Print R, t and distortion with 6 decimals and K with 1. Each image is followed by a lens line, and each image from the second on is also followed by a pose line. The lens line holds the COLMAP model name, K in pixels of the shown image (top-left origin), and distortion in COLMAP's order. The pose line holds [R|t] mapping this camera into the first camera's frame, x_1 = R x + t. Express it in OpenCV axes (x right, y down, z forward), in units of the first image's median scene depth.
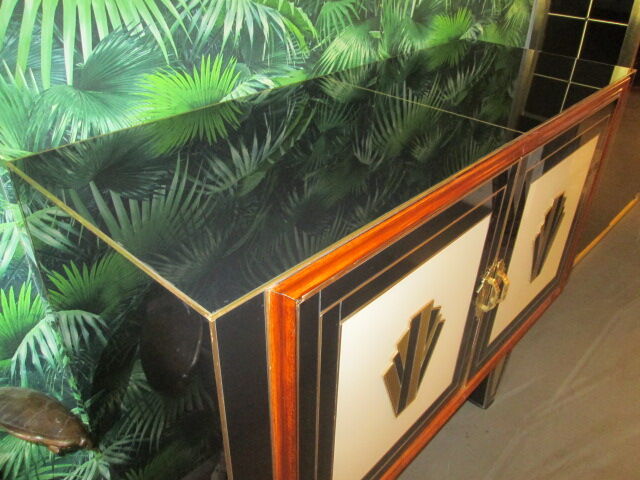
lens RADIAL K [[531.0, 0, 321.1], [0, 531.0, 238.4], [0, 0, 1]] dist [-0.053975, 0.022369]
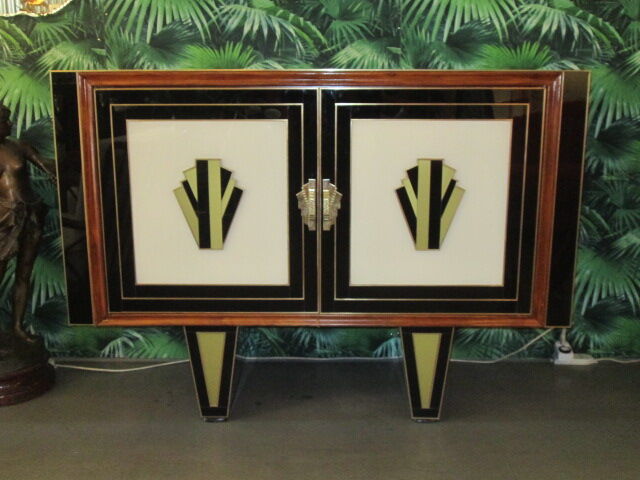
lens RADIAL K [[741.0, 0, 322.3], [0, 741.0, 240.6], [0, 0, 1]] dist [-0.046454, 0.000000]
pose [[0.666230, 0.141876, -0.732126, 1.610003], [-0.380587, 0.908950, -0.170190, 0.467819], [0.641320, 0.392023, 0.659566, -0.110244]]
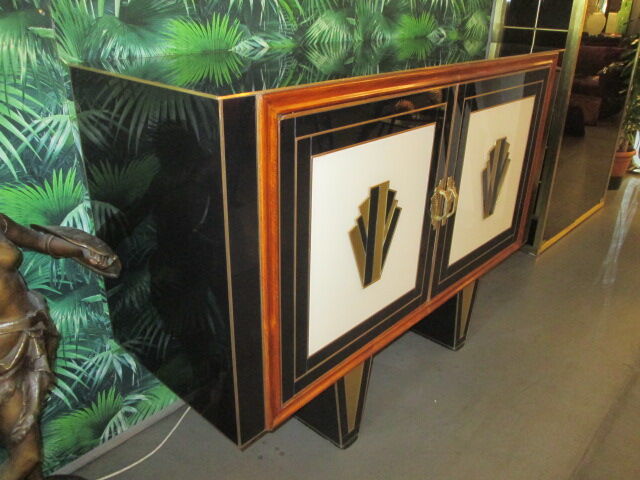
lens RADIAL K [[531.0, 0, 320.2], [0, 531.0, 238.0], [0, 0, 1]] dist [-0.053975, 0.022369]
pose [[0.999999, 0.001237, -0.000659, 0.037090], [-0.001308, 0.992499, -0.122244, 0.328609], [0.000503, 0.122245, 0.992500, -0.206560]]
